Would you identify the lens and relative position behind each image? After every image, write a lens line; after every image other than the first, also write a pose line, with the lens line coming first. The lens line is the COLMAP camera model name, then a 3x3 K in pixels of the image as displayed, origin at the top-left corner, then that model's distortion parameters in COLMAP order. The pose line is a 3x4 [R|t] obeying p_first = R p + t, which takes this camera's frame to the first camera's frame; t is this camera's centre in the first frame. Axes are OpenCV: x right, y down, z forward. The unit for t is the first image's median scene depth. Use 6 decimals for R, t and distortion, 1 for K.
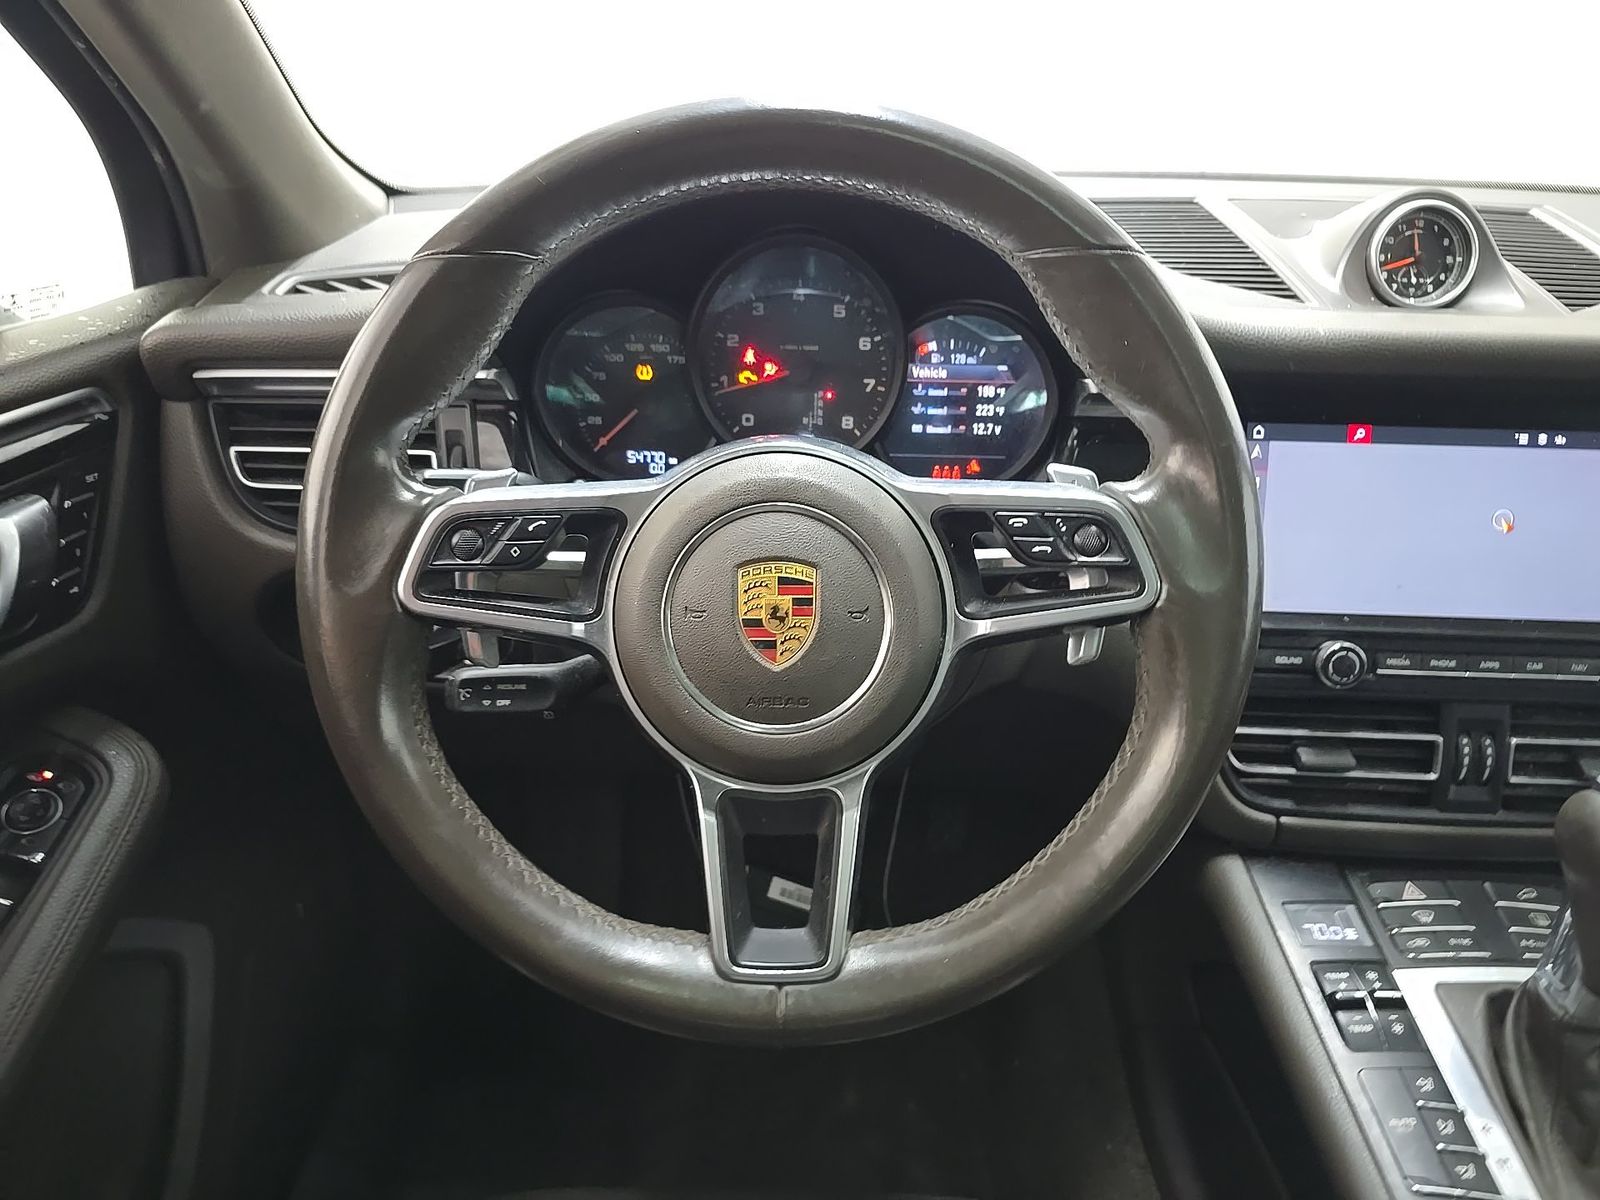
lens RADIAL K [[1045.0, 0, 828.3], [0, 1045.0, 626.0], [0, 0, 1]] dist [0.007709, -0.017857]
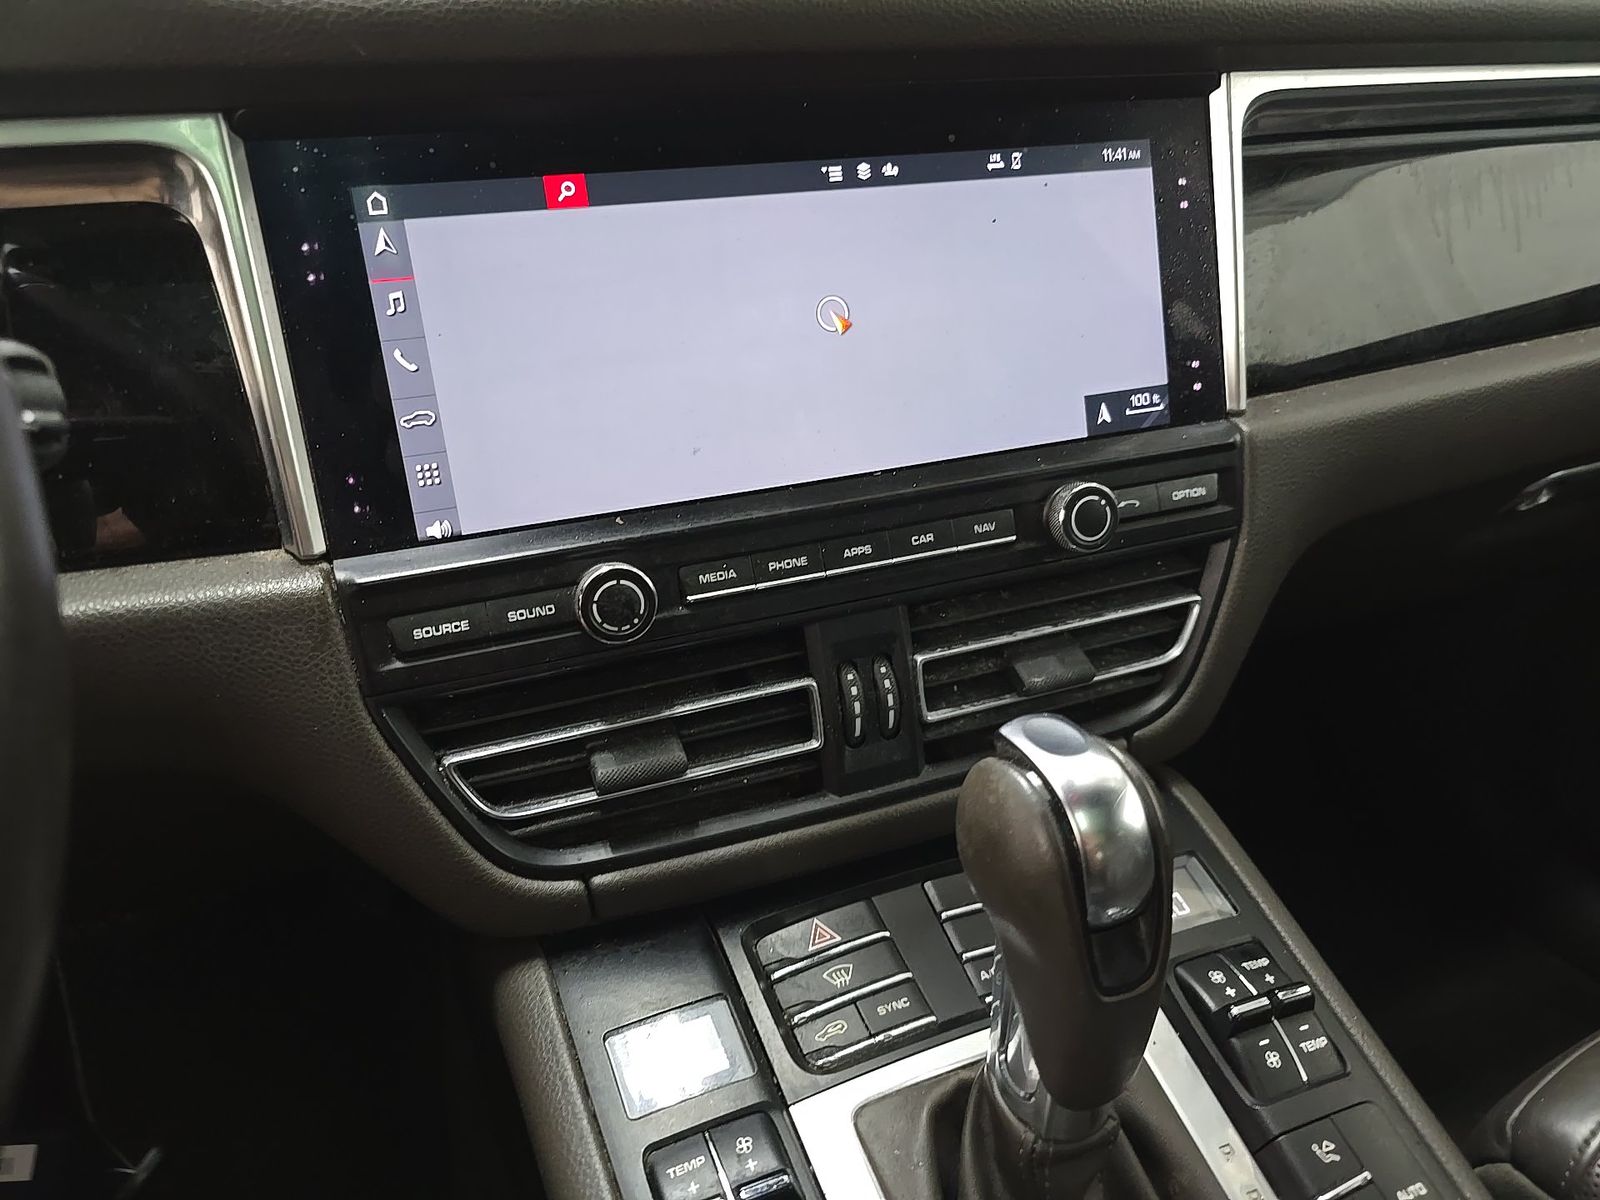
lens RADIAL K [[1107.9, 0, 802.0], [0, 1107.9, 597.5], [0, 0, 1]] dist [0.053670, -0.034912]
pose [[0.919910, -0.210948, 0.330555, 0.372077], [0.196147, 0.977473, 0.077925, 0.006462], [-0.339547, -0.006846, 0.940564, 0.386423]]
